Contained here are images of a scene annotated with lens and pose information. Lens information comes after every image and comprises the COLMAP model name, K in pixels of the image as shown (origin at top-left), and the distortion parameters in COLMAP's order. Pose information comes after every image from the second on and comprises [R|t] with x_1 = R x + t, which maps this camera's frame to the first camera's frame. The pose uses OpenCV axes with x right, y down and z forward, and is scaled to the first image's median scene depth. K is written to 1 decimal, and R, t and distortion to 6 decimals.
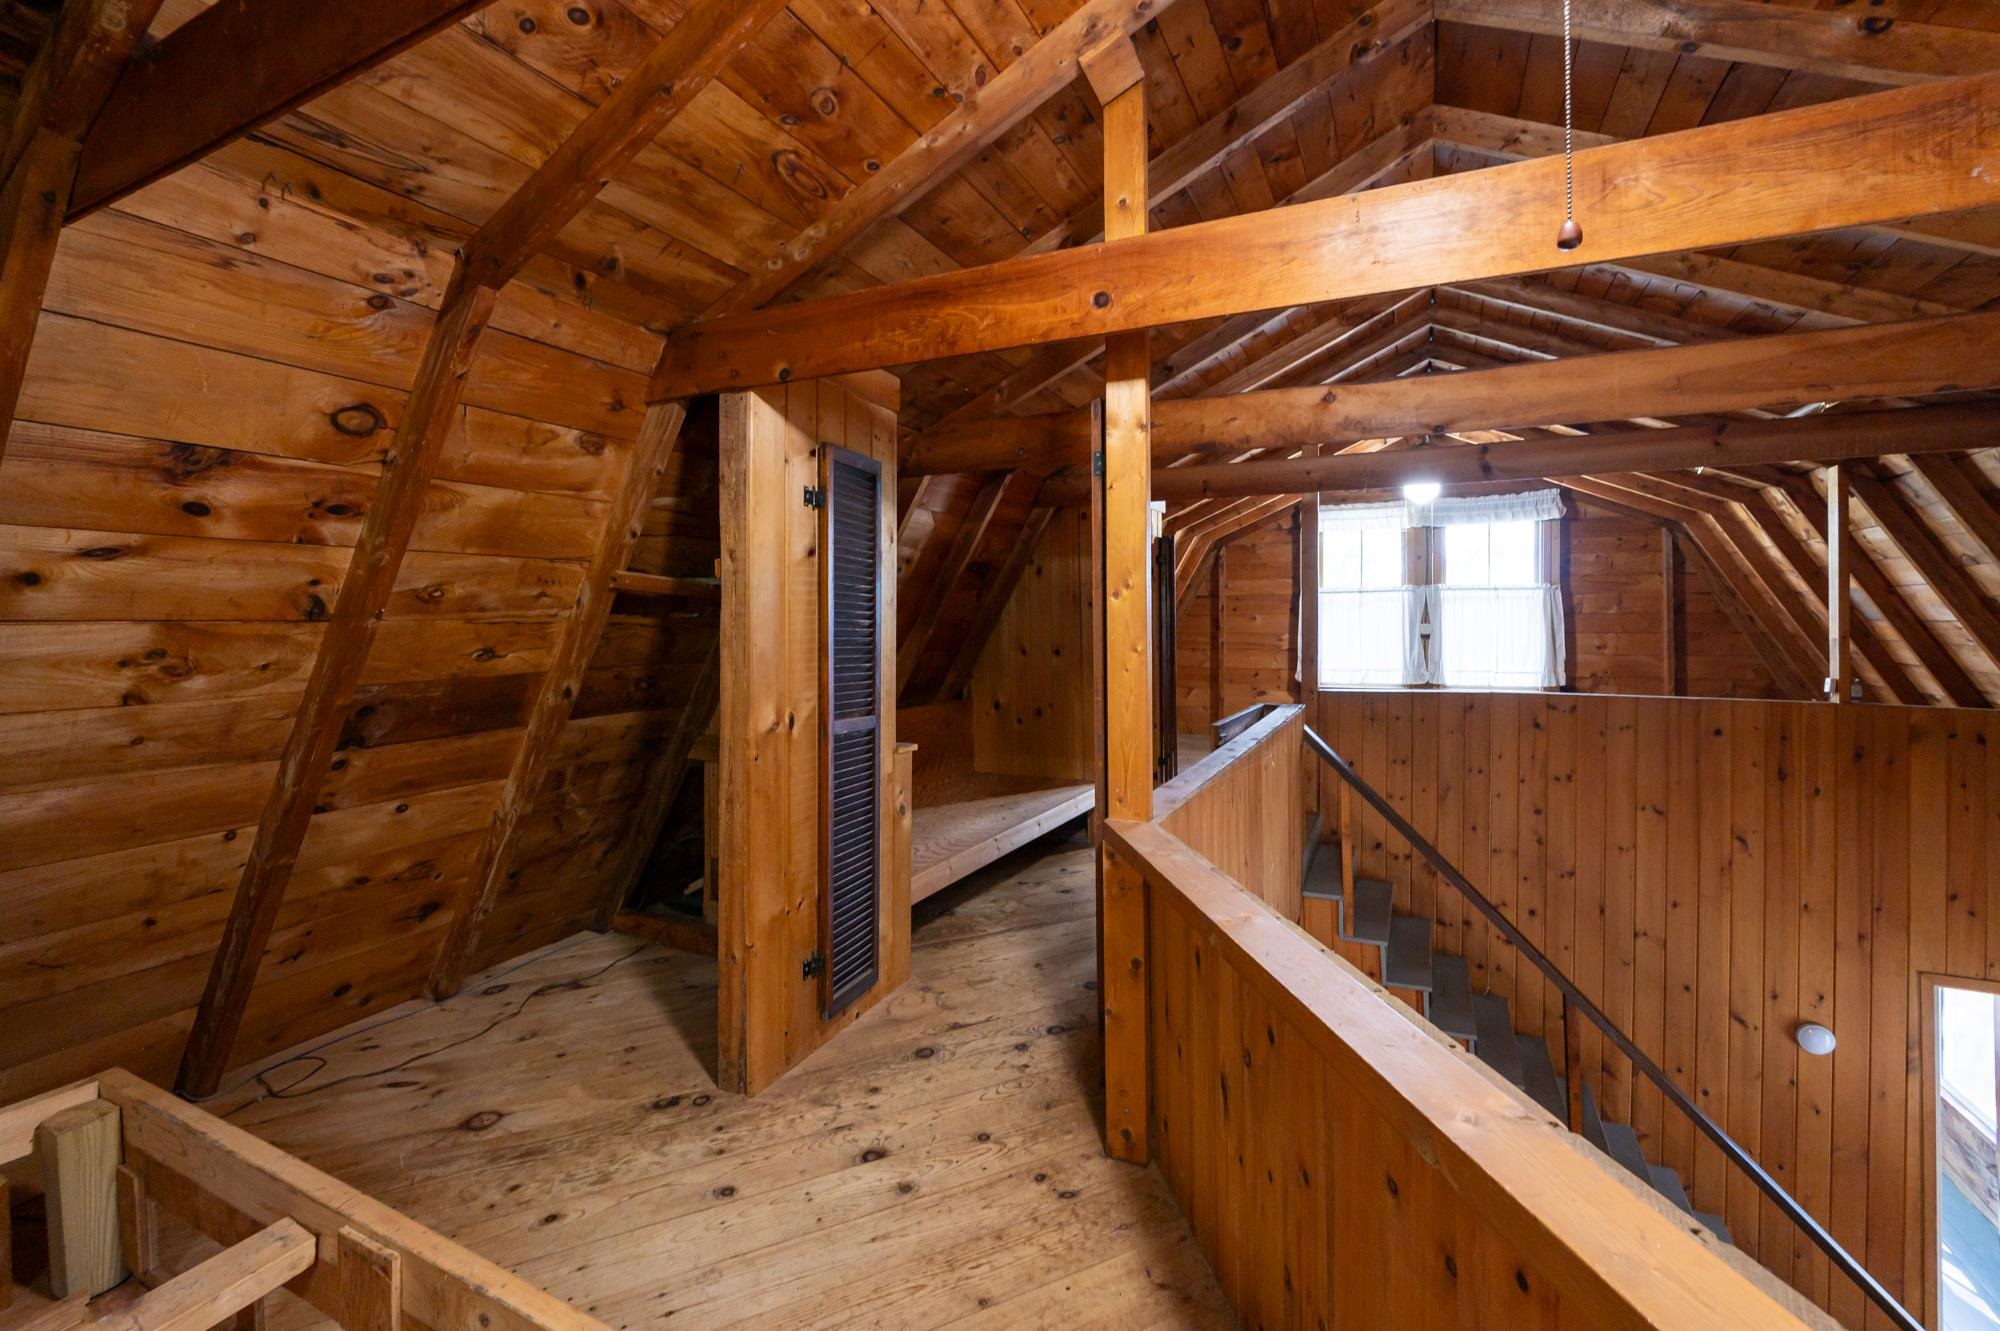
lens RADIAL K [[815.8, 0, 1026.2], [0, 815.8, 637.6], [0, 0, 1]] dist [-0.009099, 0.001778]
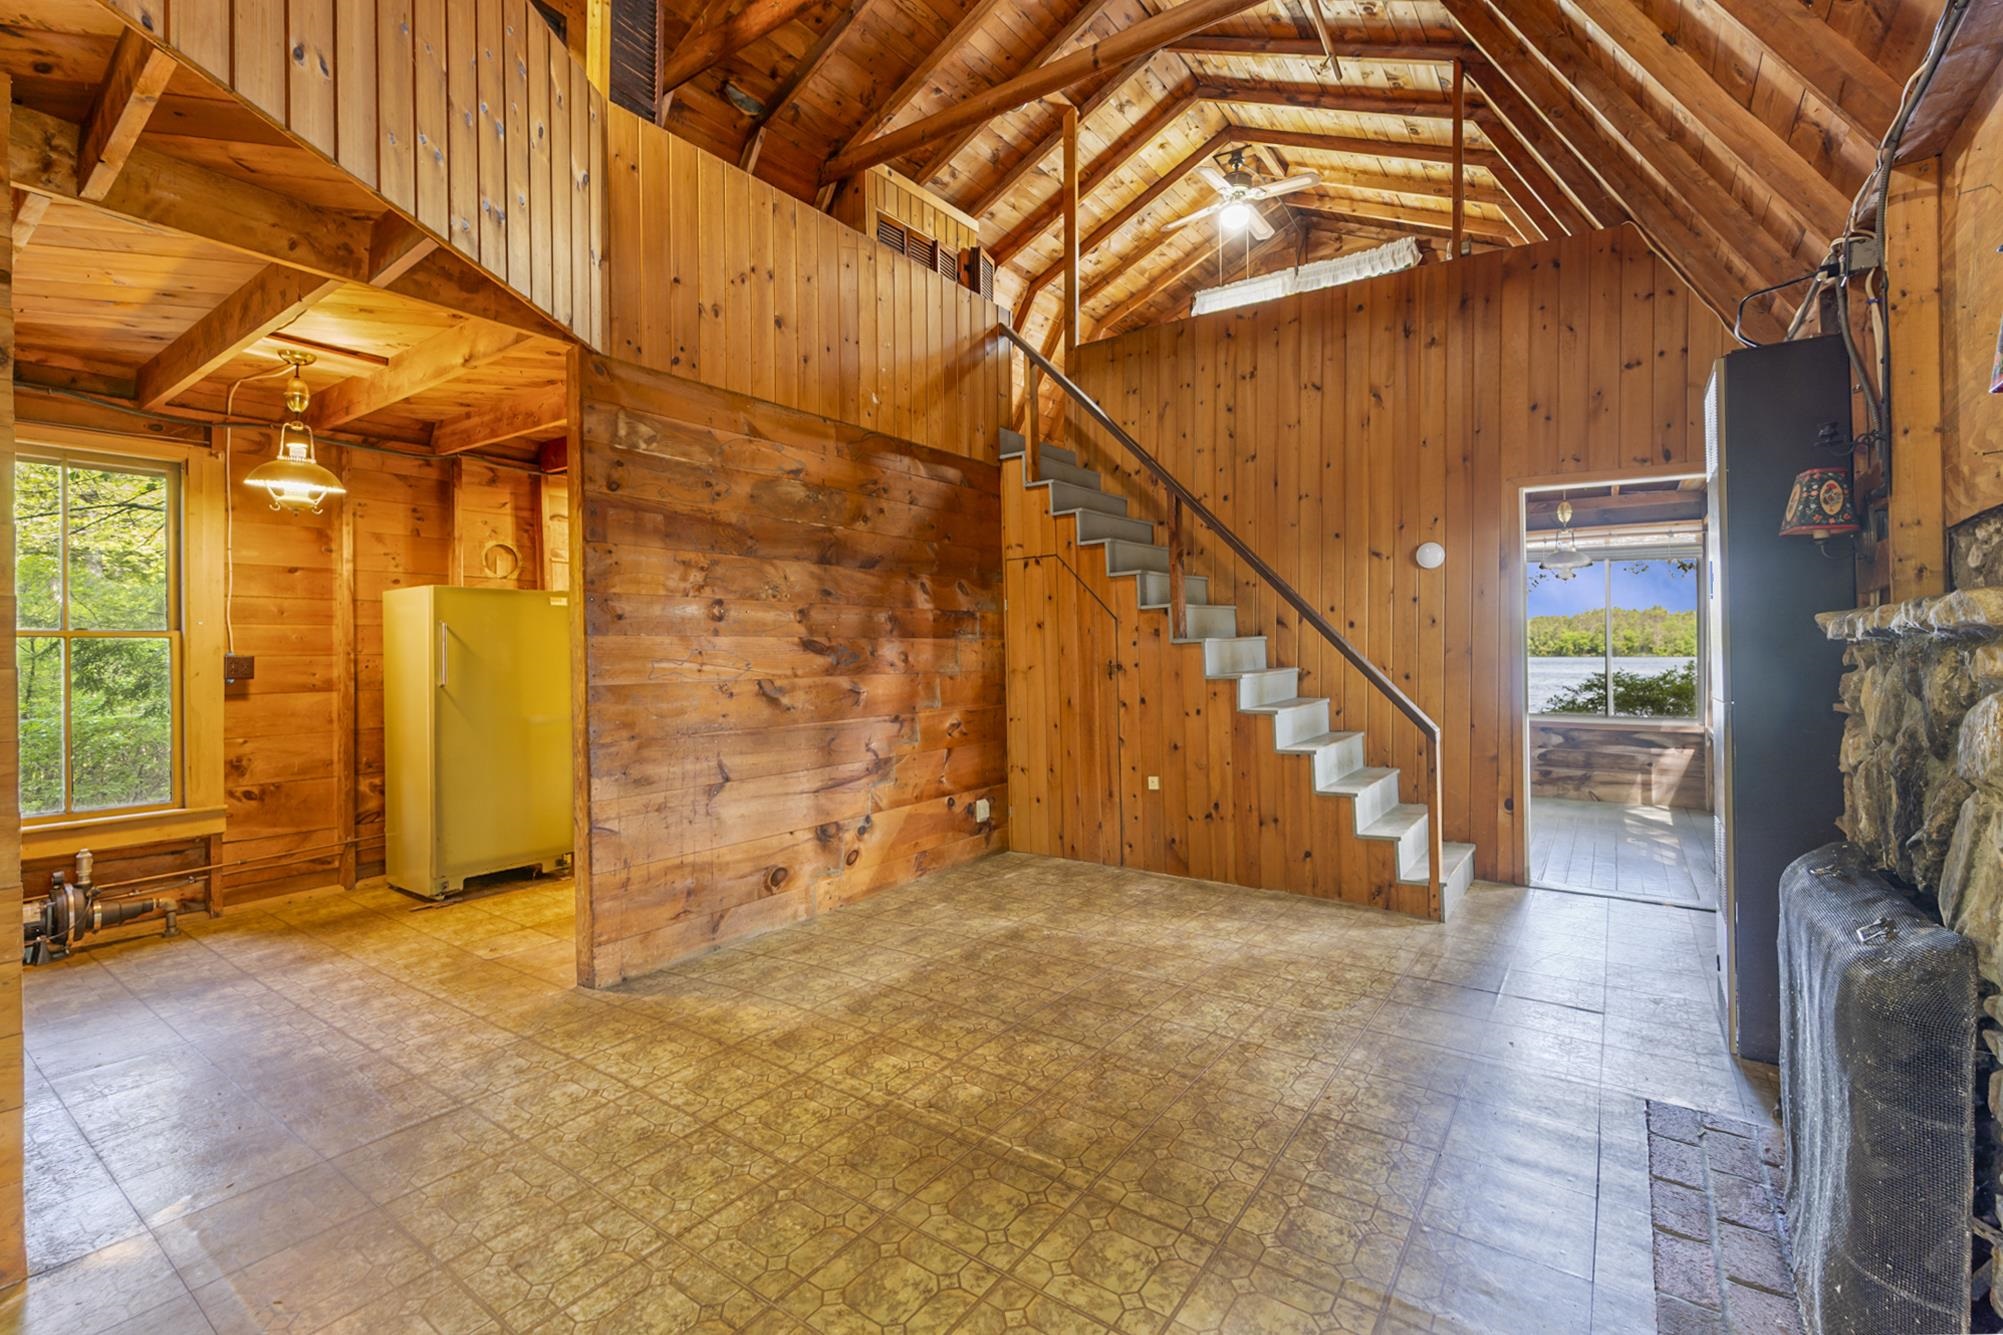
lens RADIAL K [[862.7, 0, 1007.5], [0, 862.7, 644.9], [0, 0, 1]] dist [-0.009384, 0.001349]
pose [[0.984503, 0.004208, -0.175314, 0.577896], [-0.006667, 0.999888, -0.013436, 0.612111], [0.175238, 0.014397, 0.984421, -0.274892]]
